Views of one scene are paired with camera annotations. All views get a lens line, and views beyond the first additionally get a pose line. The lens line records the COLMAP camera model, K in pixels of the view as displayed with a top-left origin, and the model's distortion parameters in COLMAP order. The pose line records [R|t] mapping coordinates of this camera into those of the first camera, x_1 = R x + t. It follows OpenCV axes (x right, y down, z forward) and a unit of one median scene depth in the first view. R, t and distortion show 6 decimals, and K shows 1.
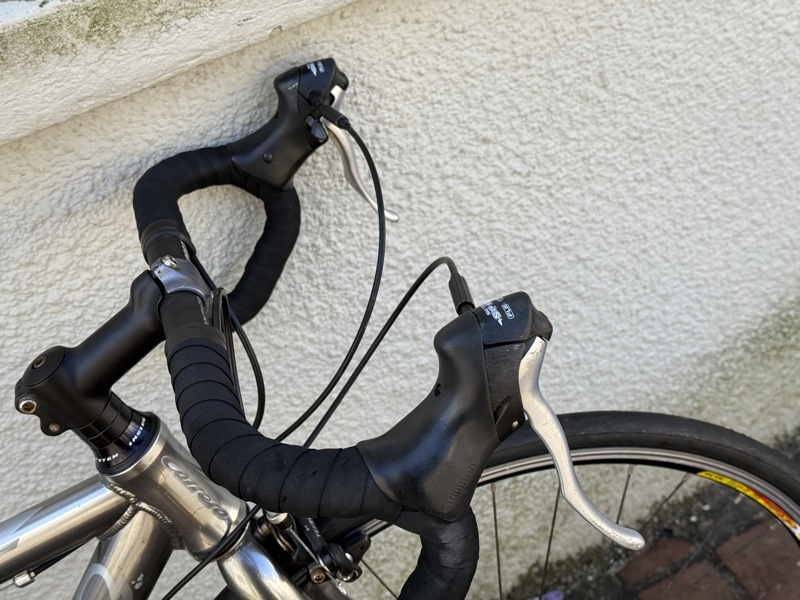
lens RADIAL K [[1123.1, 0, 395.8], [0, 1123.1, 291.4], [0, 0, 1]] dist [0.200037, -0.440910]
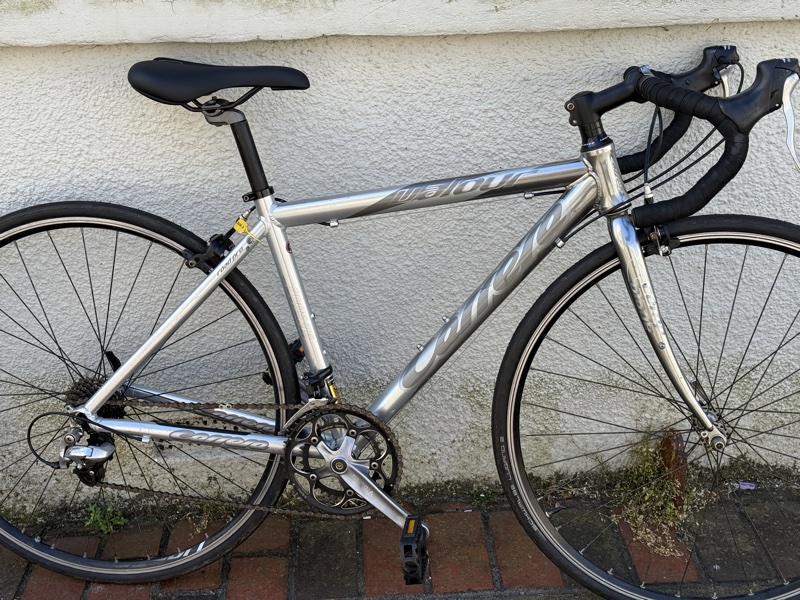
lens RADIAL K [[1125.2, 0, 400.0], [0, 1125.2, 300.0], [0, 0, 1]] dist [0.199531, -0.442351]
pose [[0.904940, 0.311500, -0.289917, 0.126219], [-0.372557, 0.909171, -0.186036, 0.746321], [0.205634, 0.276362, 0.938797, -0.866658]]
